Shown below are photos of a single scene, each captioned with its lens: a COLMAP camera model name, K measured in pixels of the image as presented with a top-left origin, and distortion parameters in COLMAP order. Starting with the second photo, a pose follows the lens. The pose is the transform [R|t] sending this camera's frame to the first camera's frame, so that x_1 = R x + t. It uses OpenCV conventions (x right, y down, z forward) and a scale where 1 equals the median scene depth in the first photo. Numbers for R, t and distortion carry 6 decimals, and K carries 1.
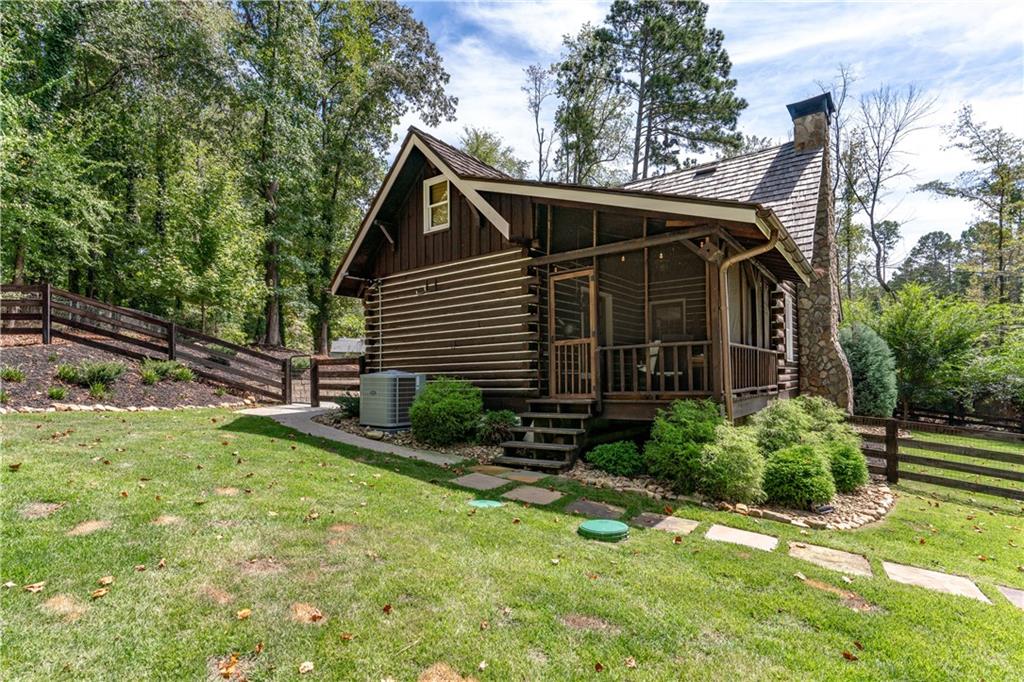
lens RADIAL K [[520.5, 0, 512.2], [0, 520.5, 370.9], [0, 0, 1]] dist [-0.018068, 0.000235]
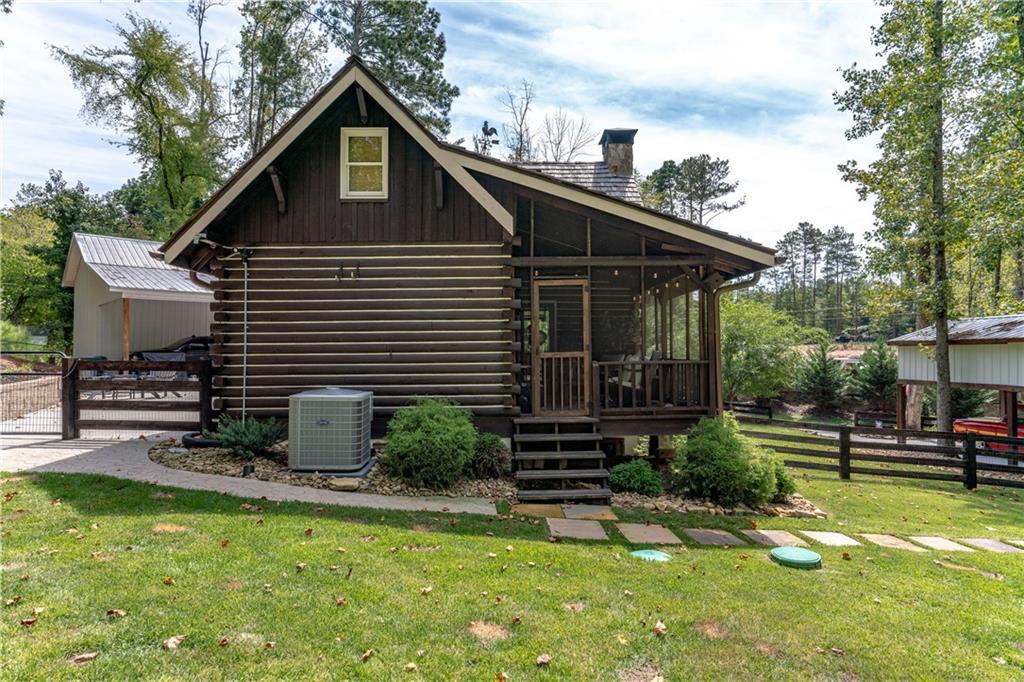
lens RADIAL K [[568.9, 0, 511.3], [0, 568.9, 334.2], [0, 0, 1]] dist [-0.043989, 0.029913]
pose [[0.781615, 0.025391, 0.623244, -0.588259], [-0.014971, 0.999647, -0.021951, -0.068852], [-0.623581, 0.007827, 0.781720, 0.267581]]
